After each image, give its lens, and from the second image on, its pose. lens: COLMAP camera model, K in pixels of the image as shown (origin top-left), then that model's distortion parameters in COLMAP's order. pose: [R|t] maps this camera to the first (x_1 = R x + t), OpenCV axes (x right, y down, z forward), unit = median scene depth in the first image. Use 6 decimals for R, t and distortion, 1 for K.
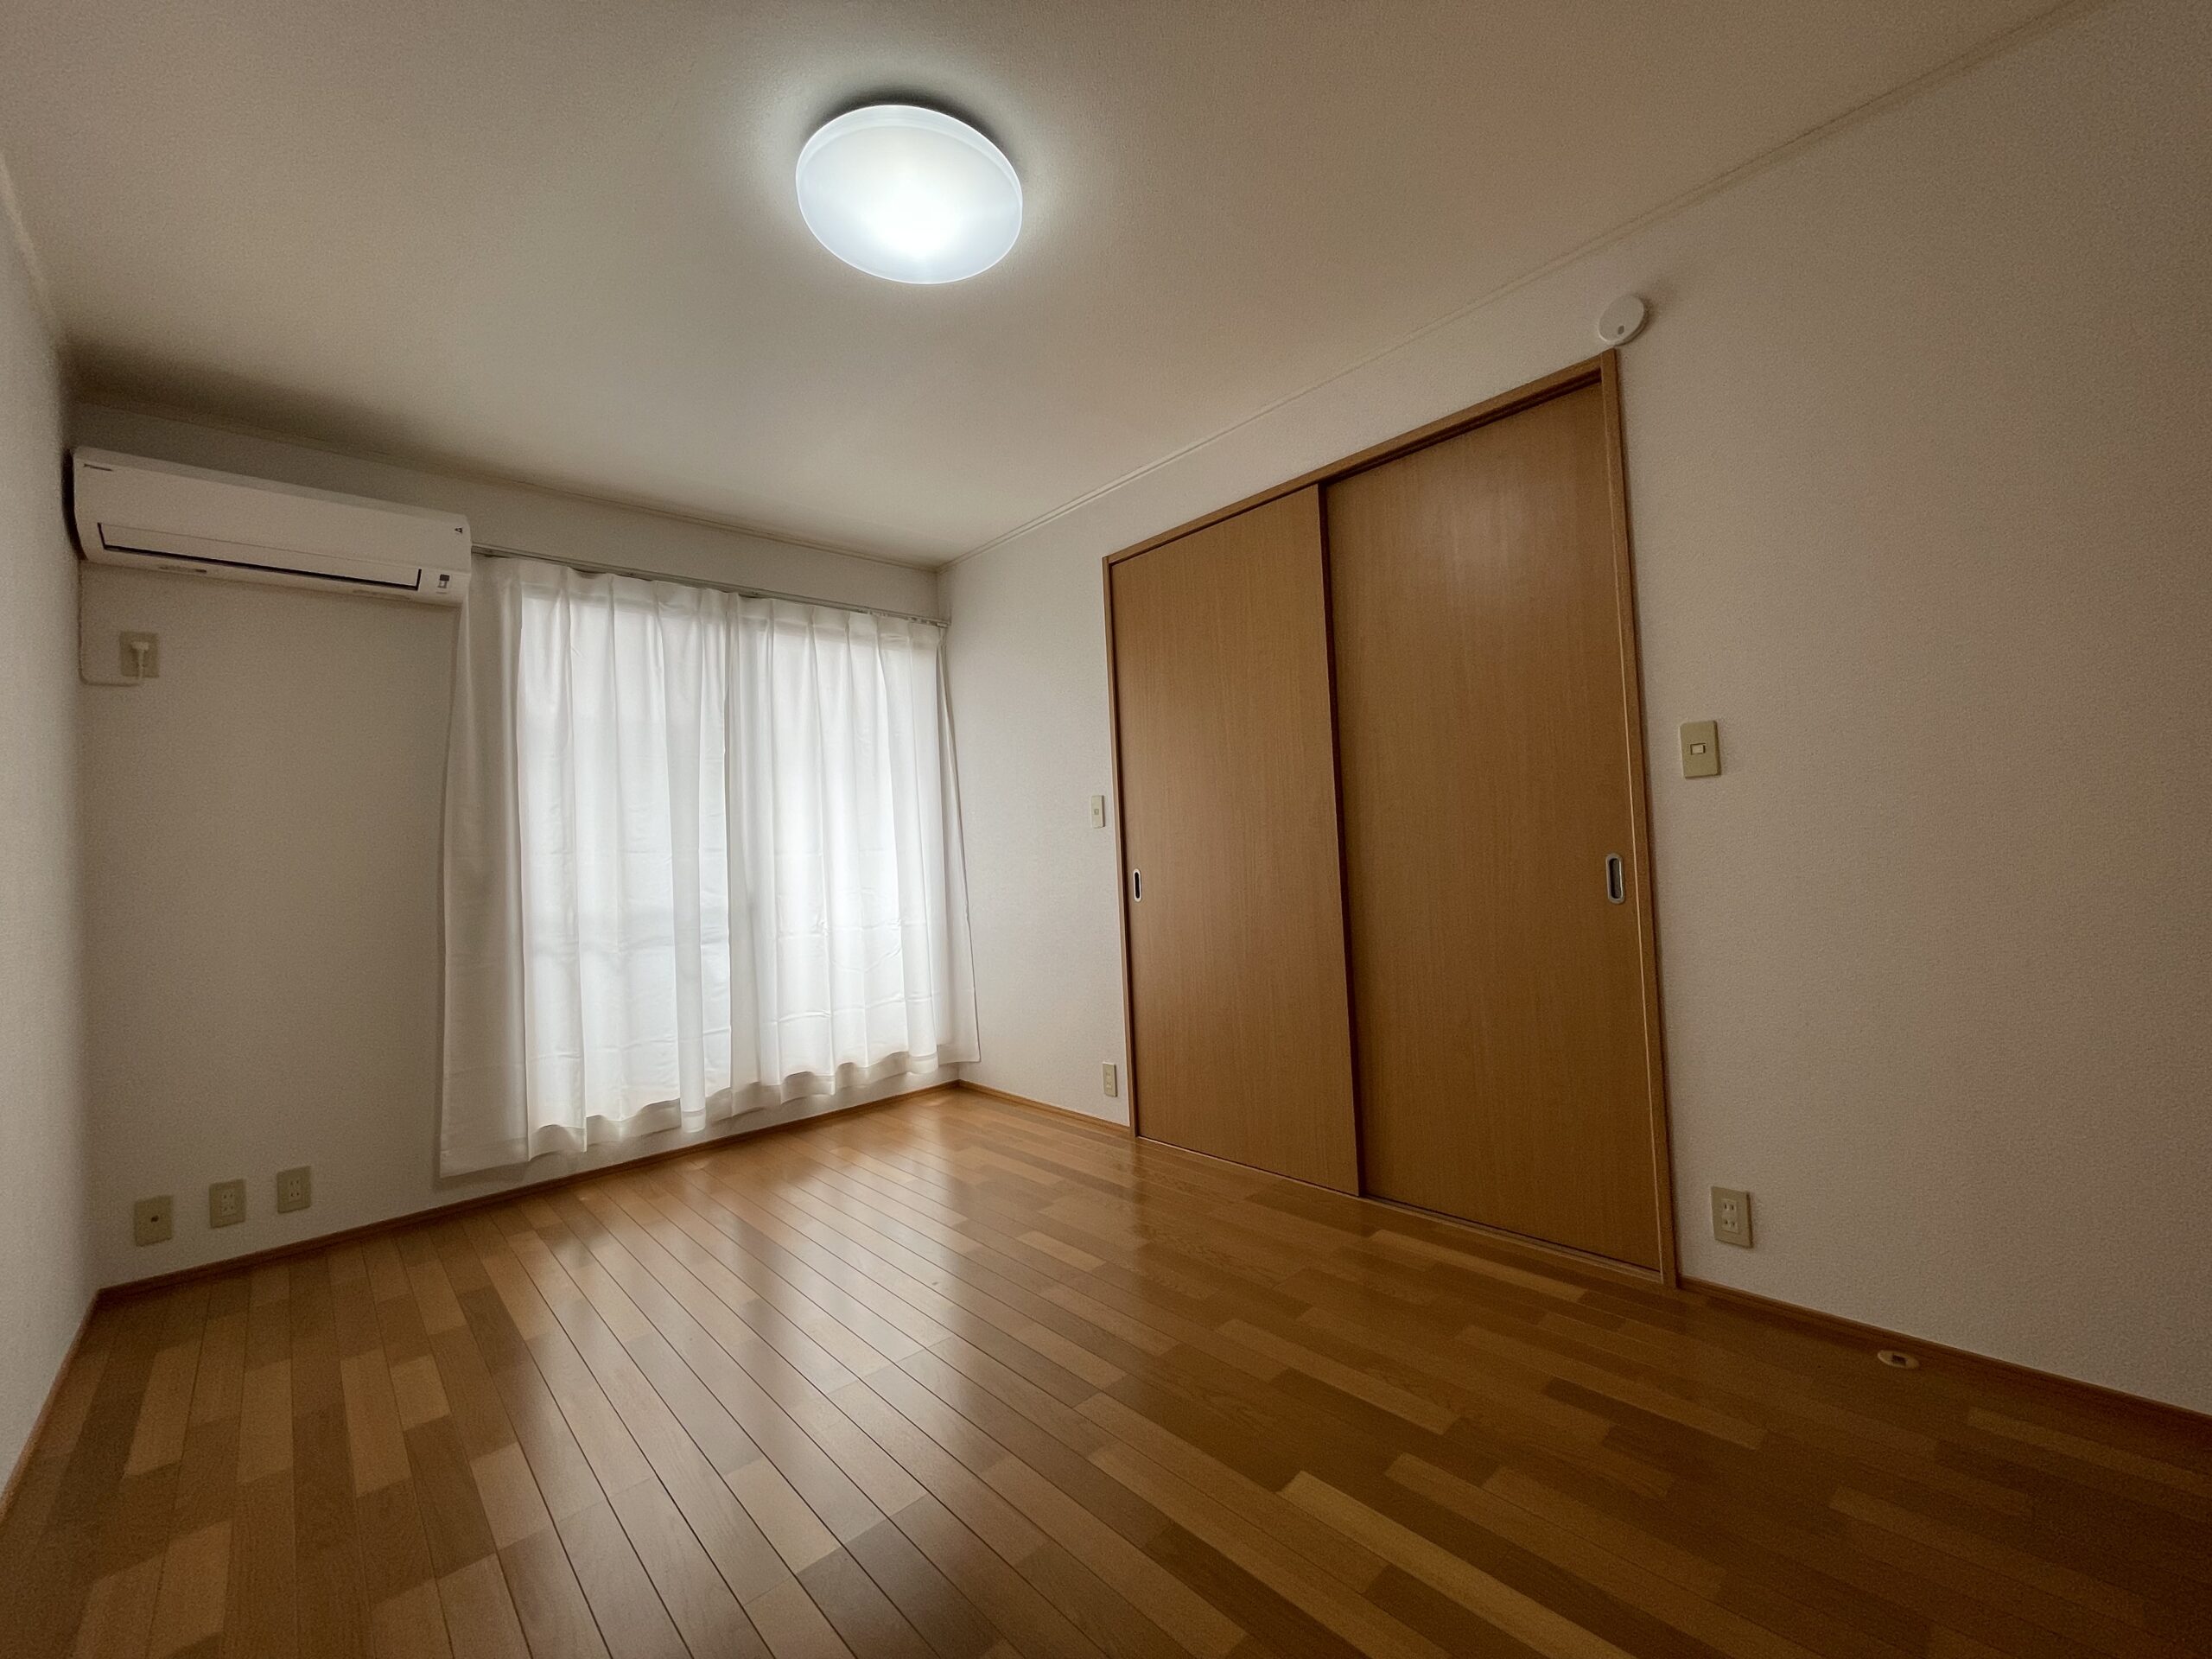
lens RADIAL K [[891.6, 0, 1103.9], [0, 891.6, 832.0], [0, 0, 1]] dist [-0.000131, -0.000606]
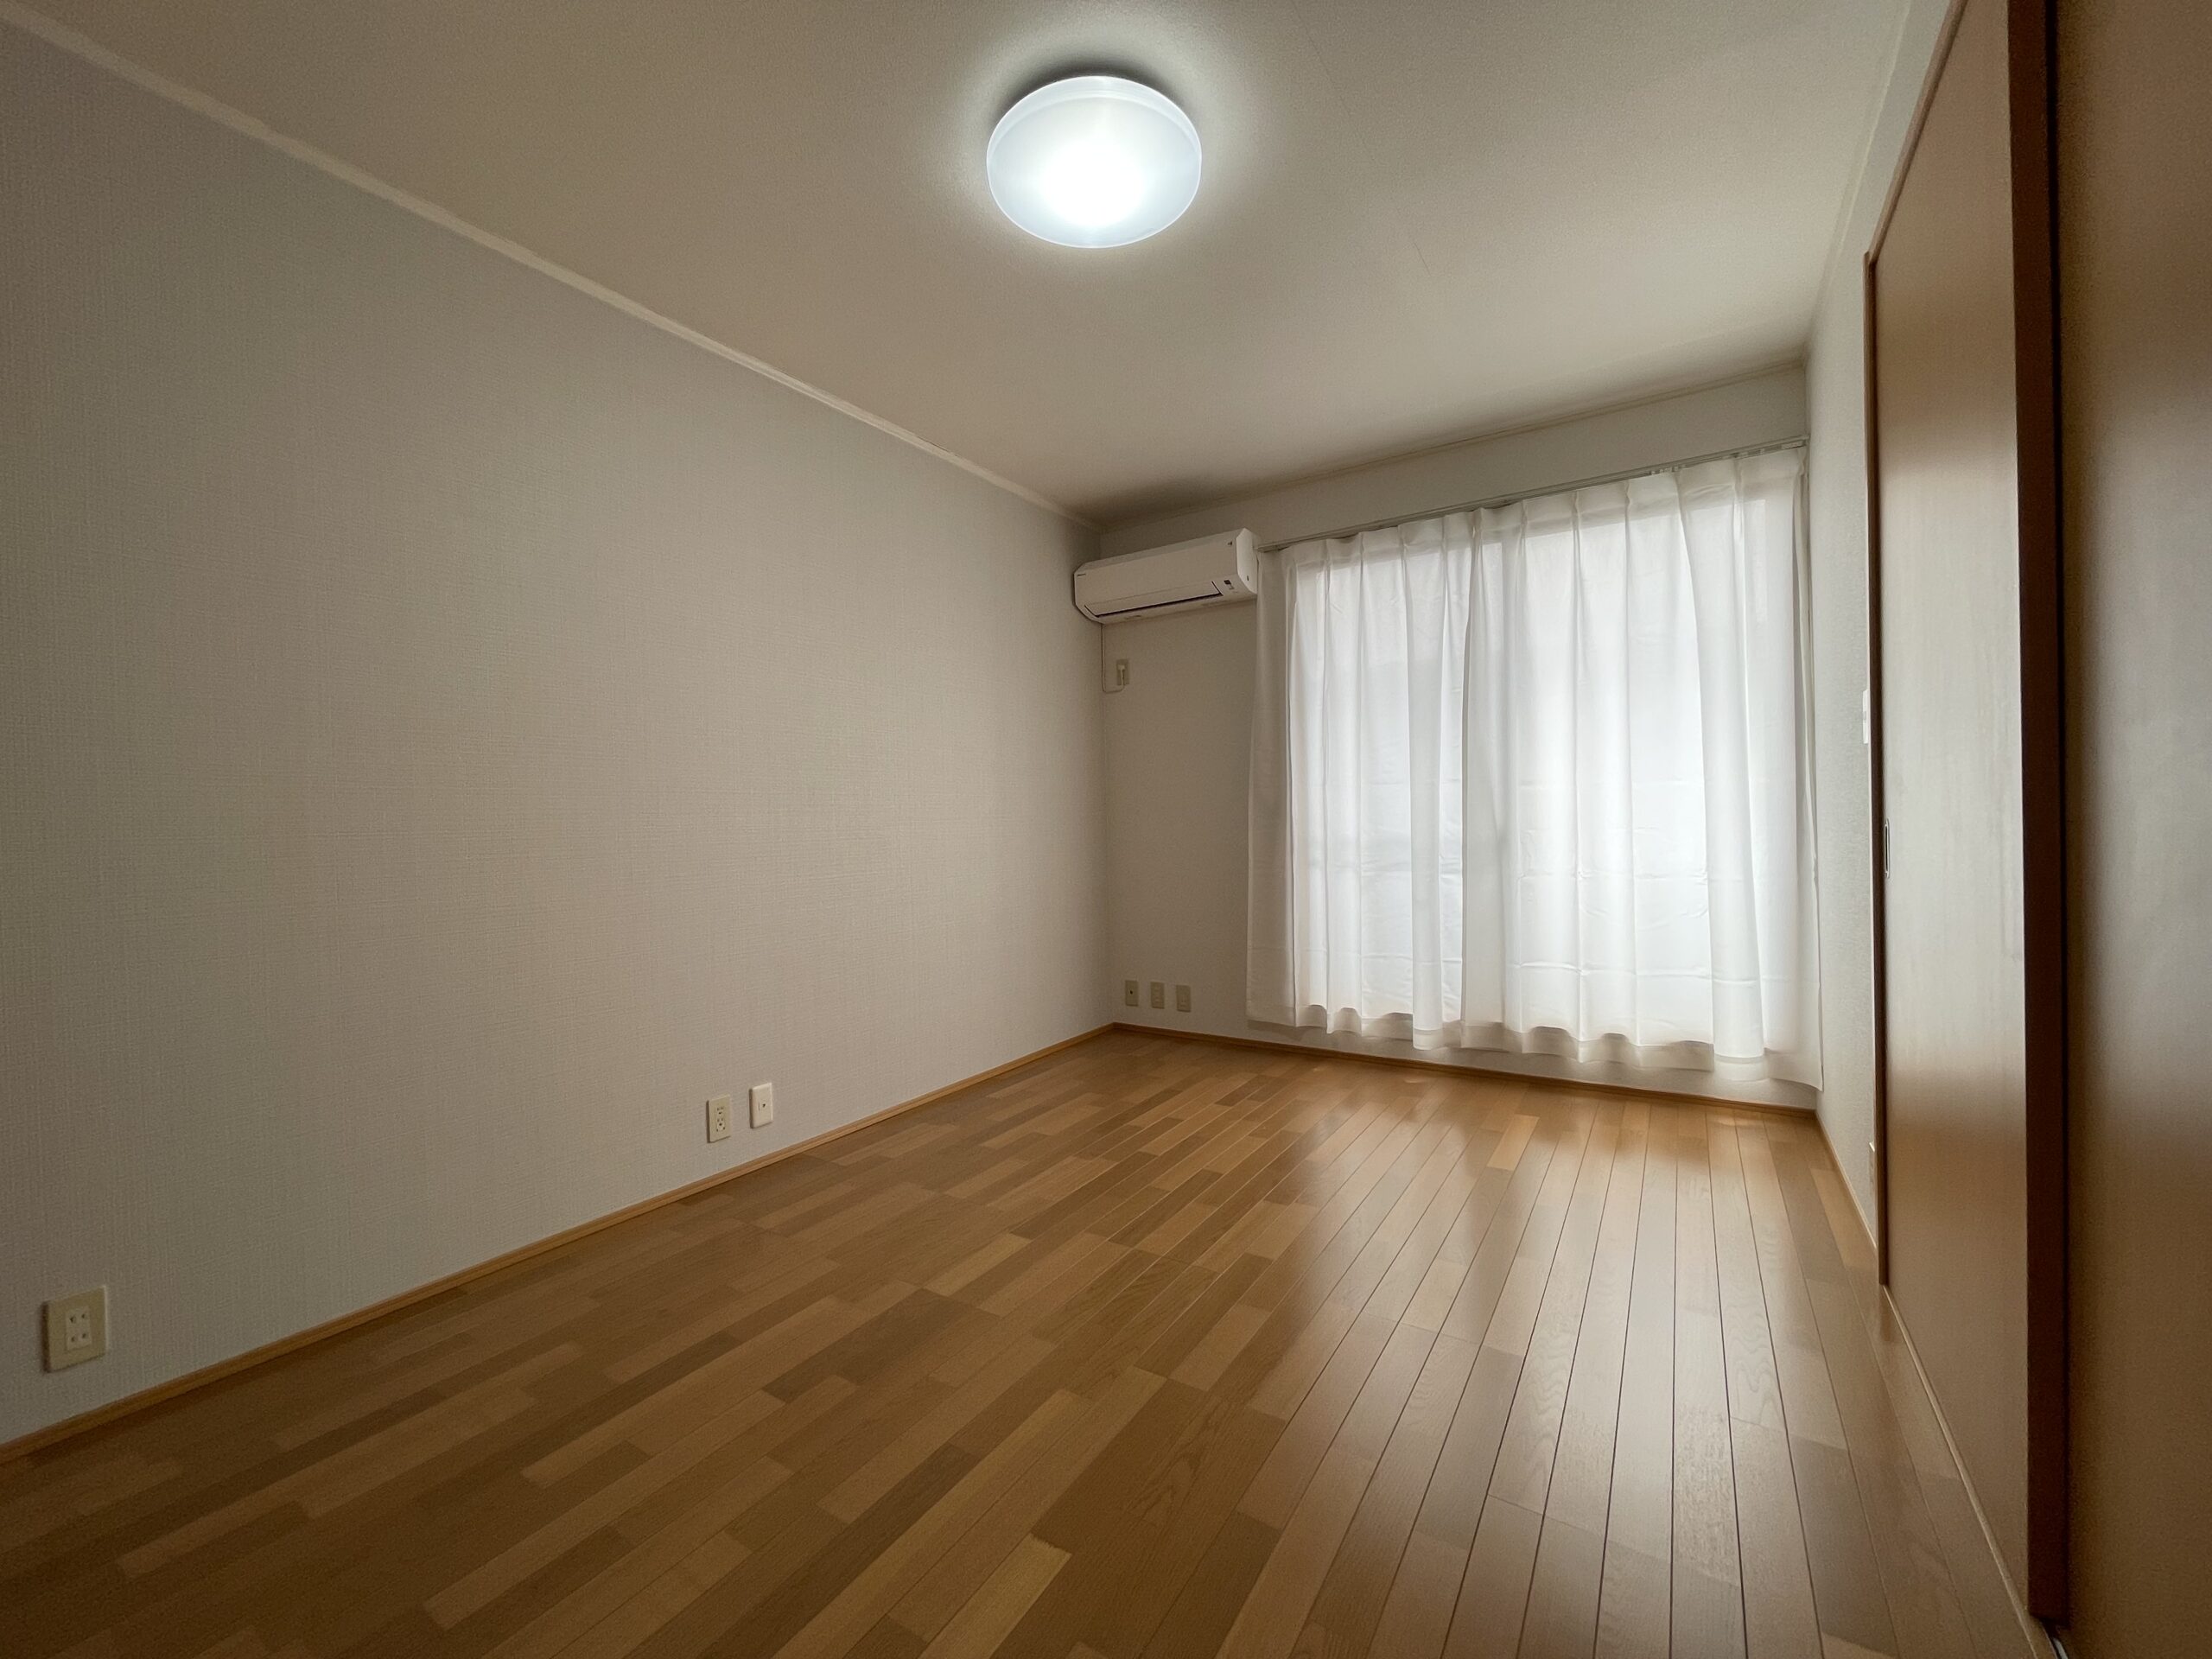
lens RADIAL K [[891.6, 0, 1103.9], [0, 891.6, 832.0], [0, 0, 1]] dist [-0.000131, -0.000606]
pose [[0.244900, 0.058485, -0.967783, 0.453181], [0.037138, 0.996881, 0.069641, -0.007444], [0.968837, -0.052997, 0.241964, 0.391569]]
